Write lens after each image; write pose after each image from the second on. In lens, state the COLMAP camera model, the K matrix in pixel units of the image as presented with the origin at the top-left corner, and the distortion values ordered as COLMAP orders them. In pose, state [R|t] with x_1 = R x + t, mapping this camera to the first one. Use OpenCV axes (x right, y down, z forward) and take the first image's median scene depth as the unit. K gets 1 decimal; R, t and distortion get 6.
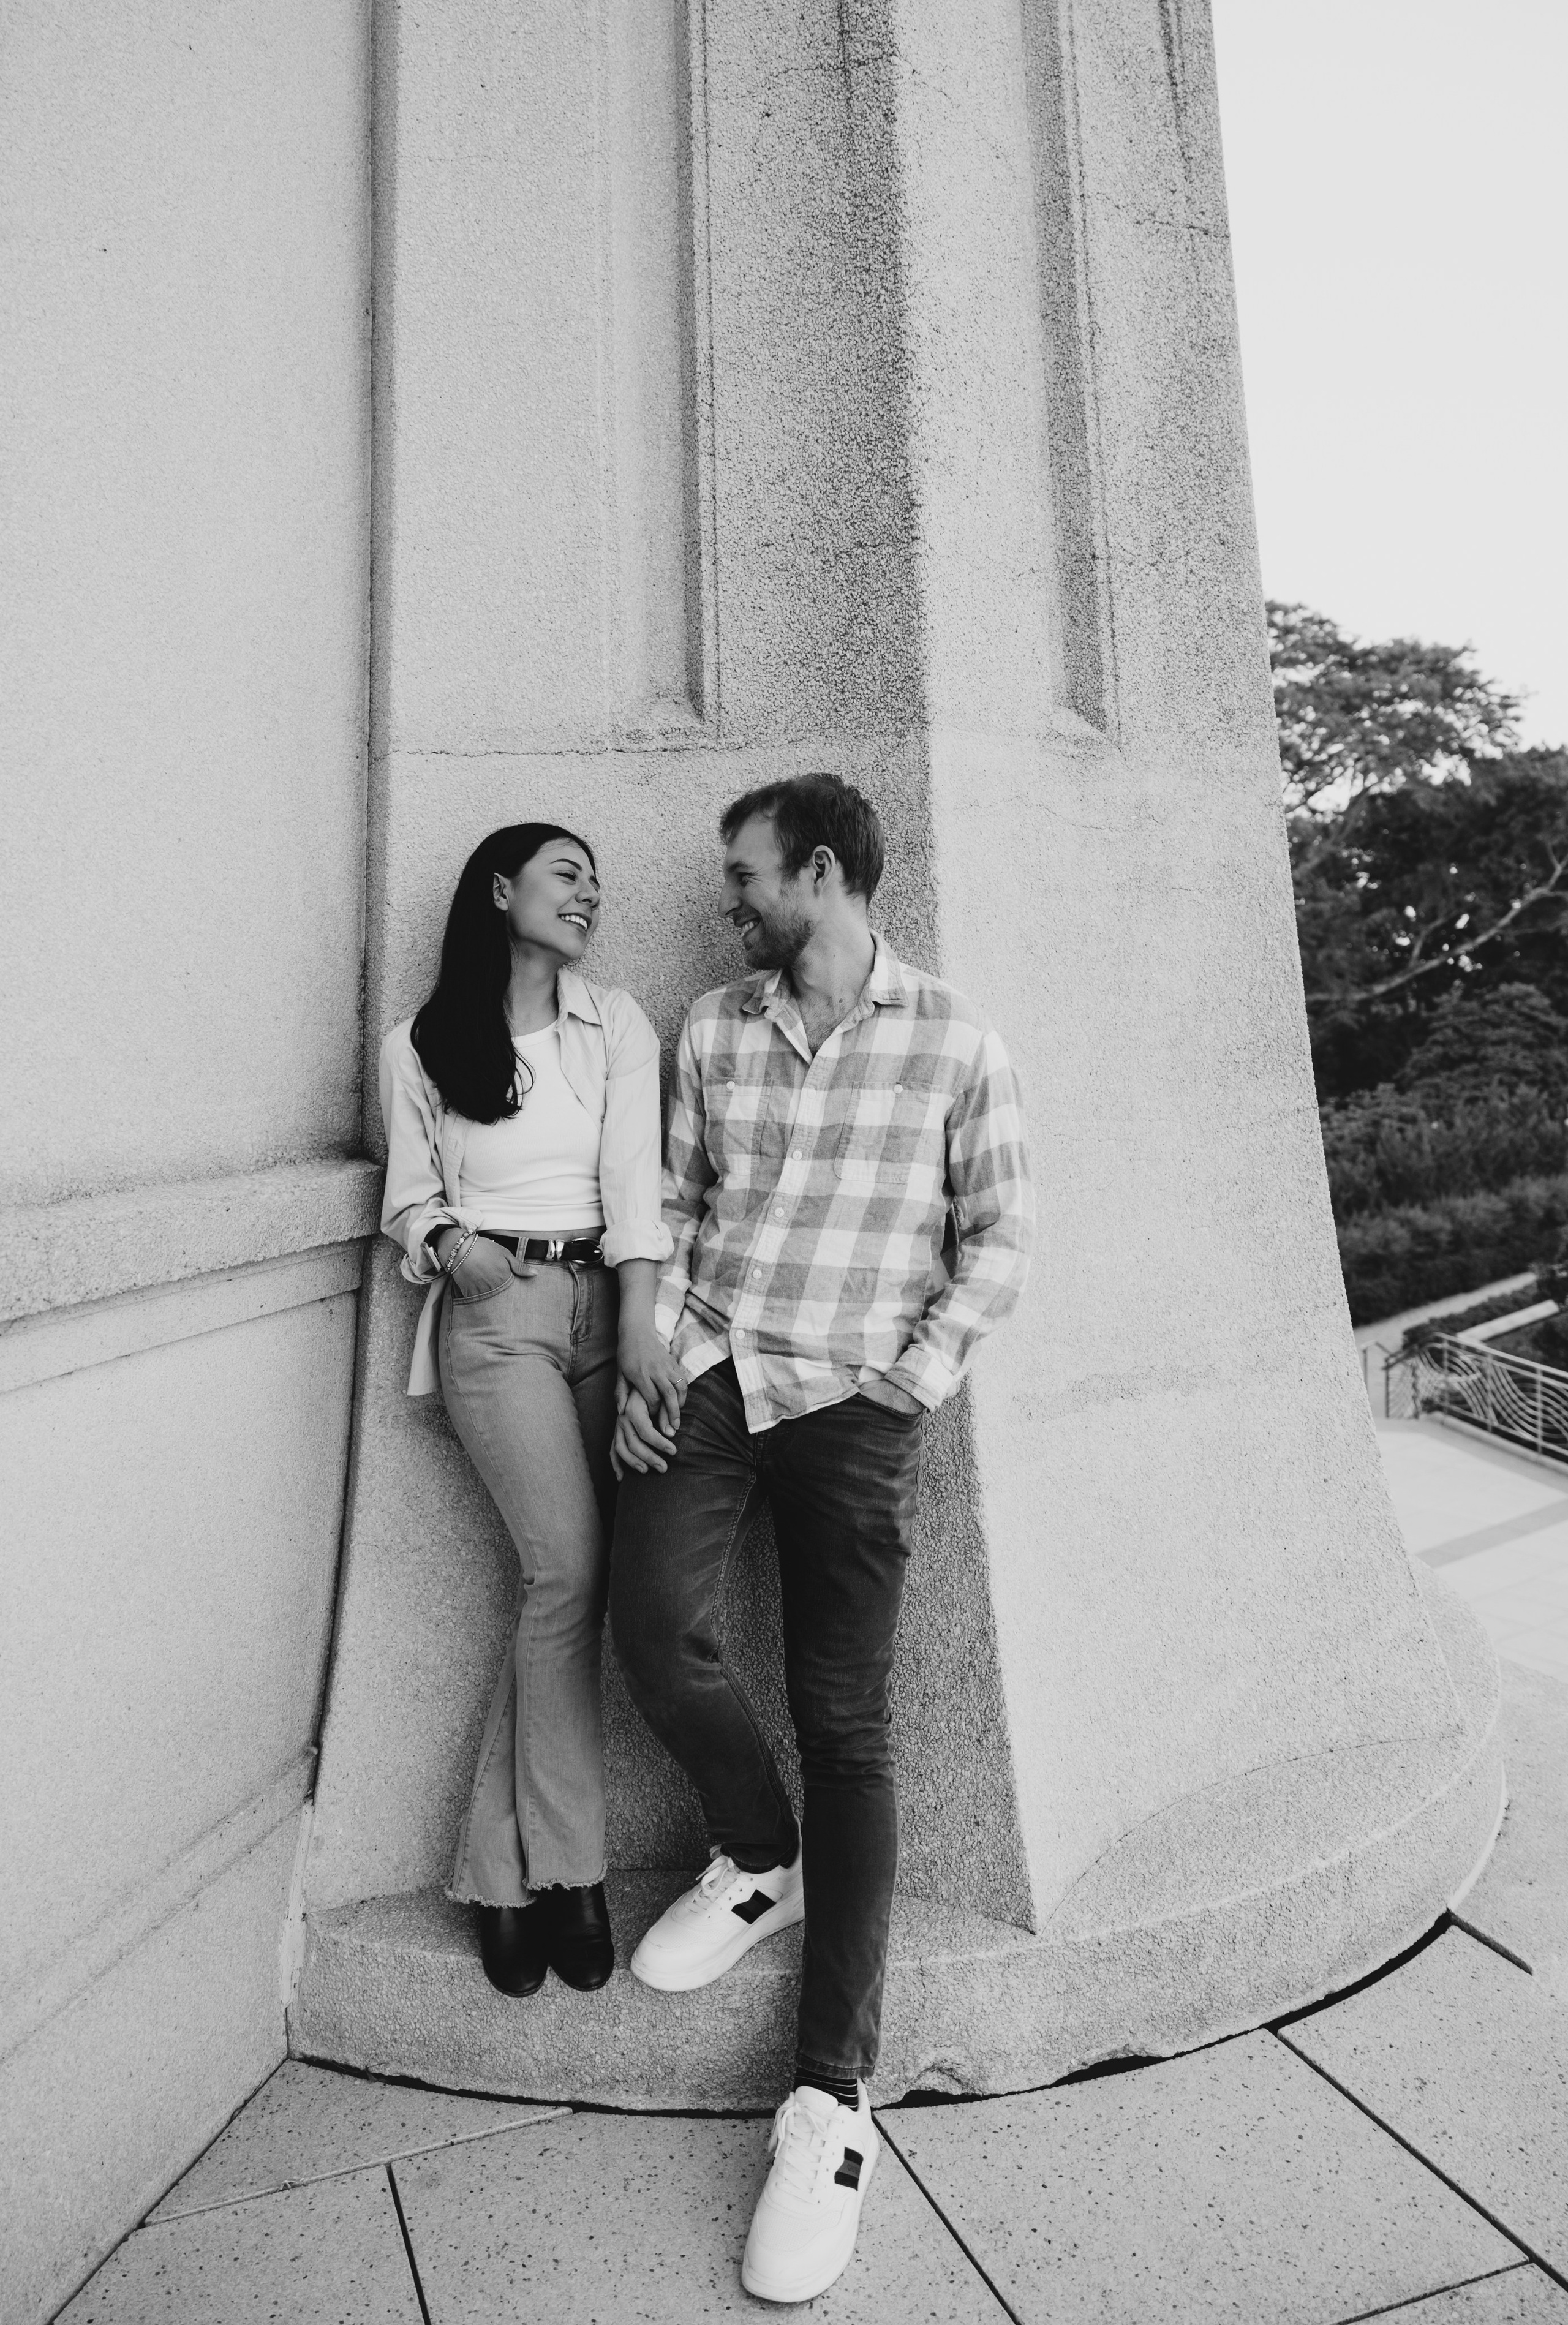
lens RADIAL K [[1700.5, 0, 784.0], [0, 1700.5, 1162.5], [0, 0, 1]] dist [0.002042, 0.001747]
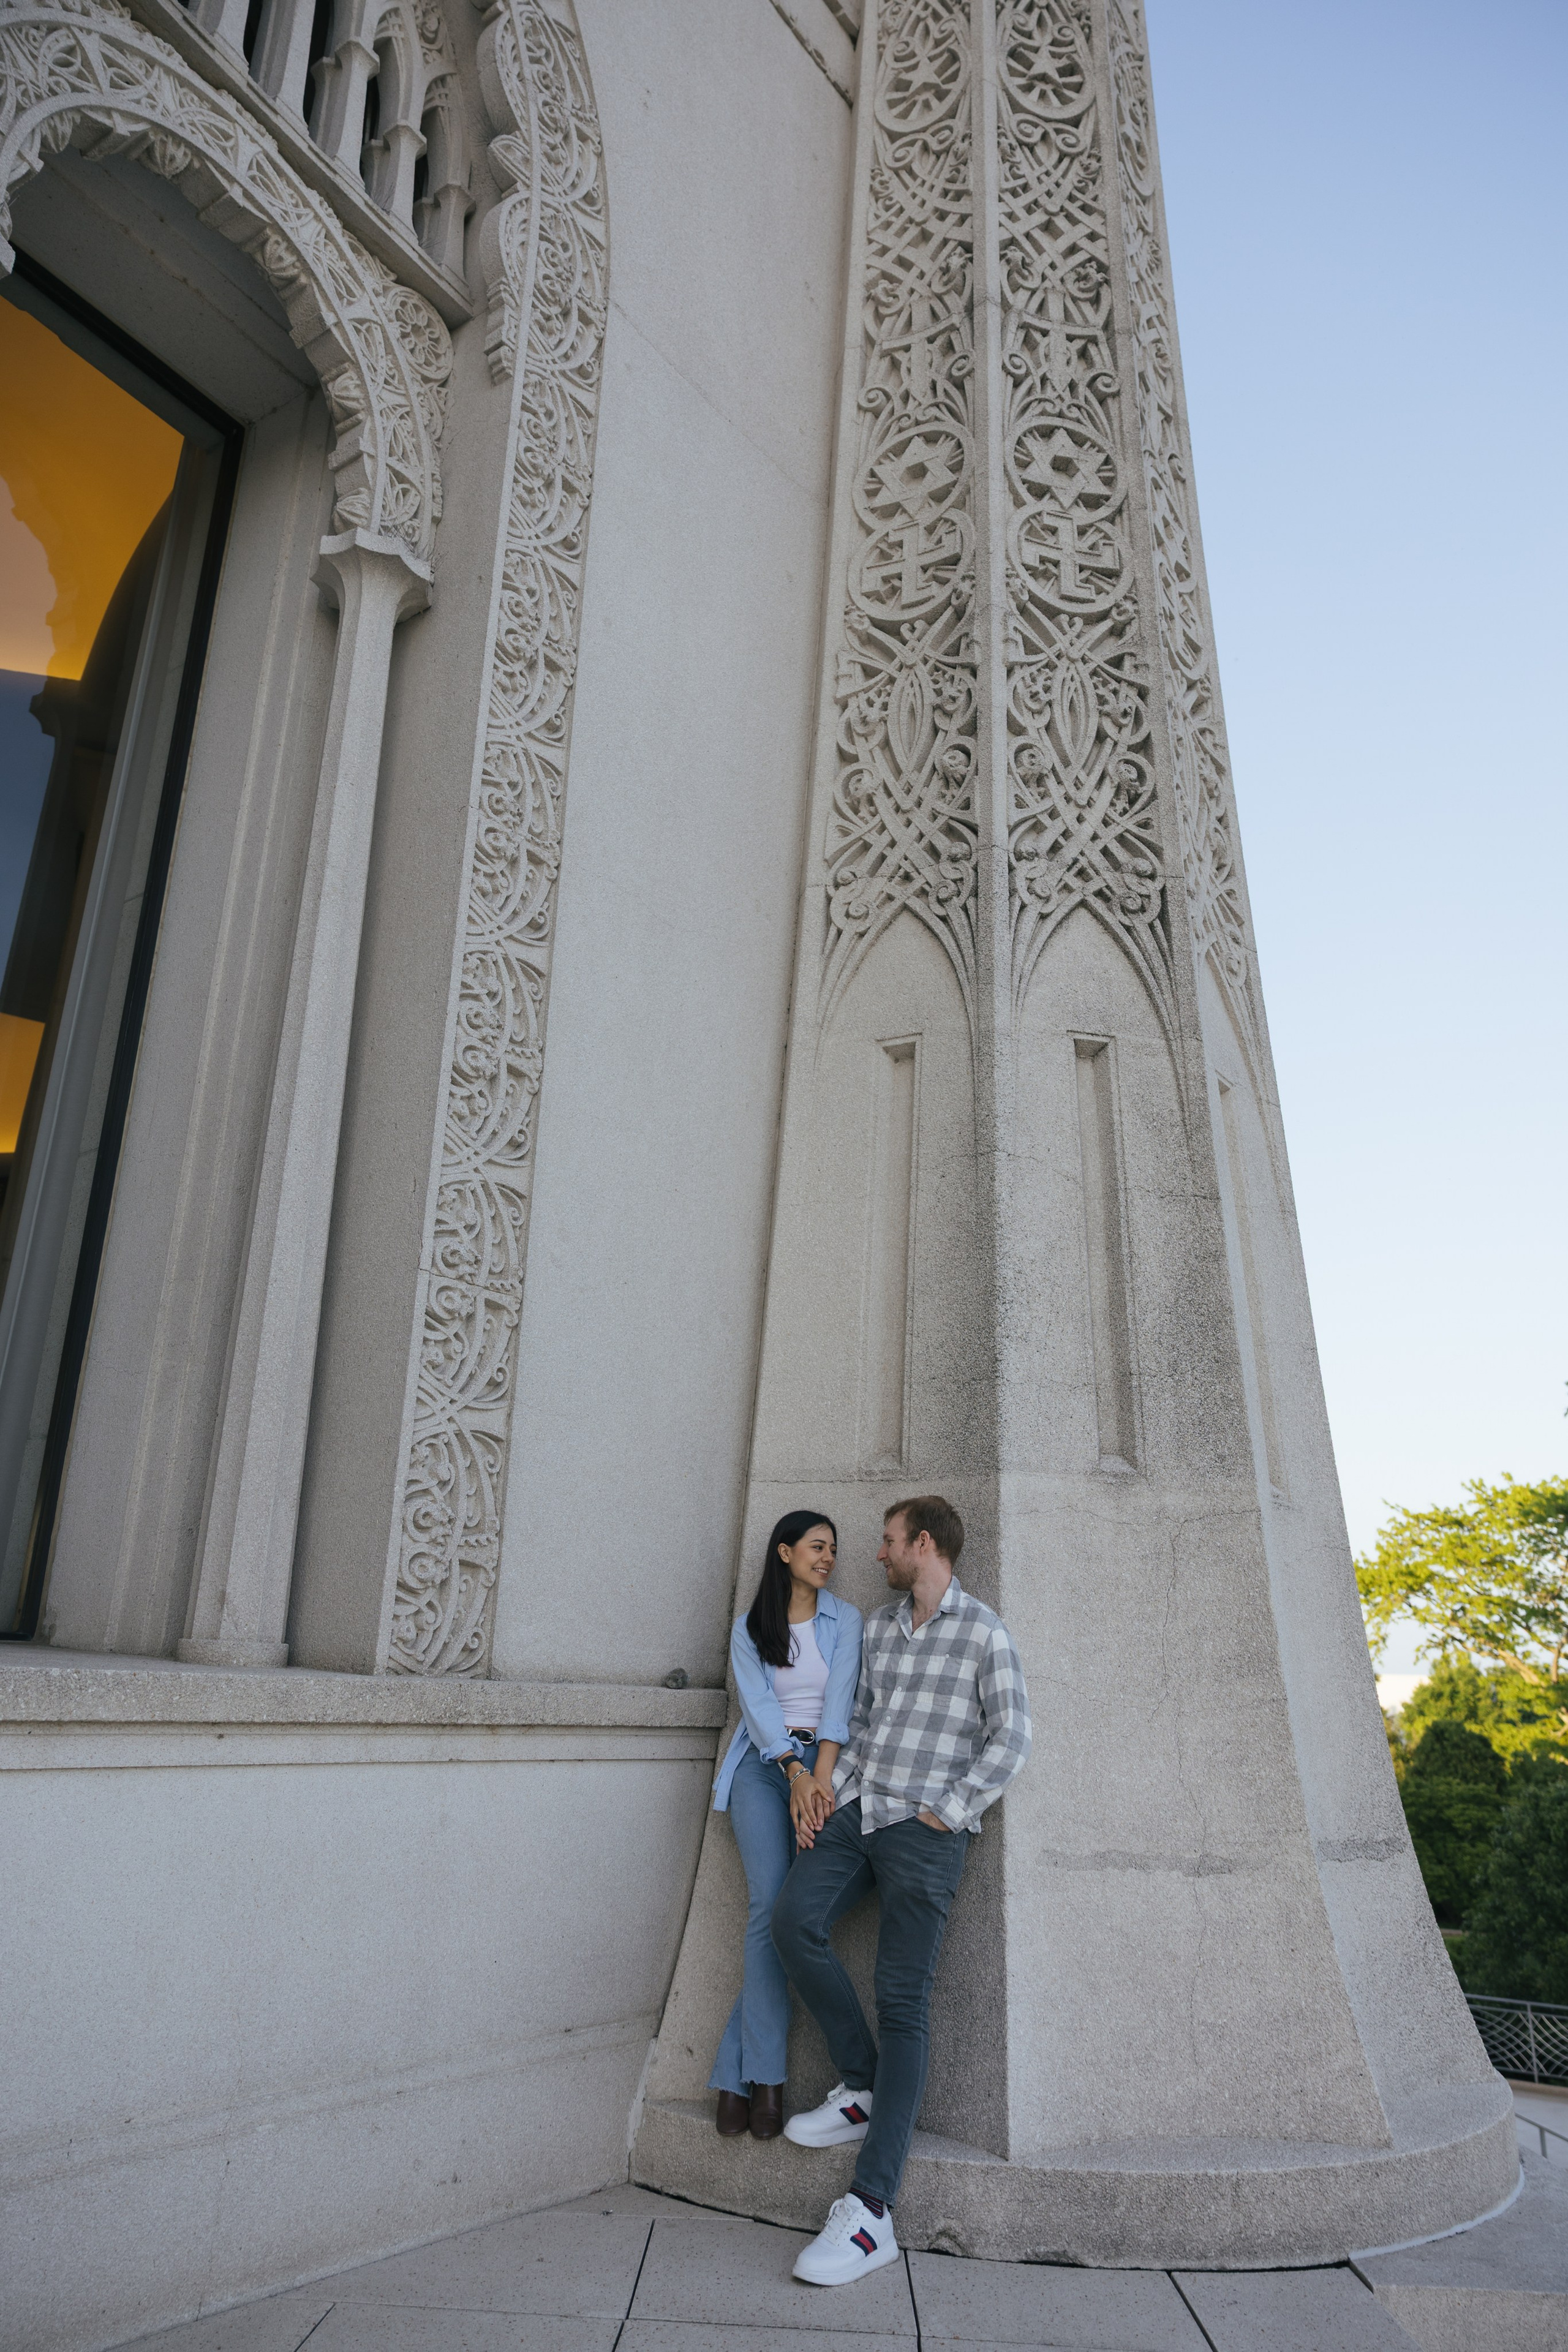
lens RADIAL K [[1877.5, 0, 784.0], [0, 1877.5, 1176.0], [0, 0, 1]] dist [0.000876, 0.002216]
pose [[0.910839, -0.059104, -0.408508, 0.757189], [-0.087961, 0.939167, -0.332006, 0.159645], [0.403281, 0.338337, 0.850231, -1.031783]]
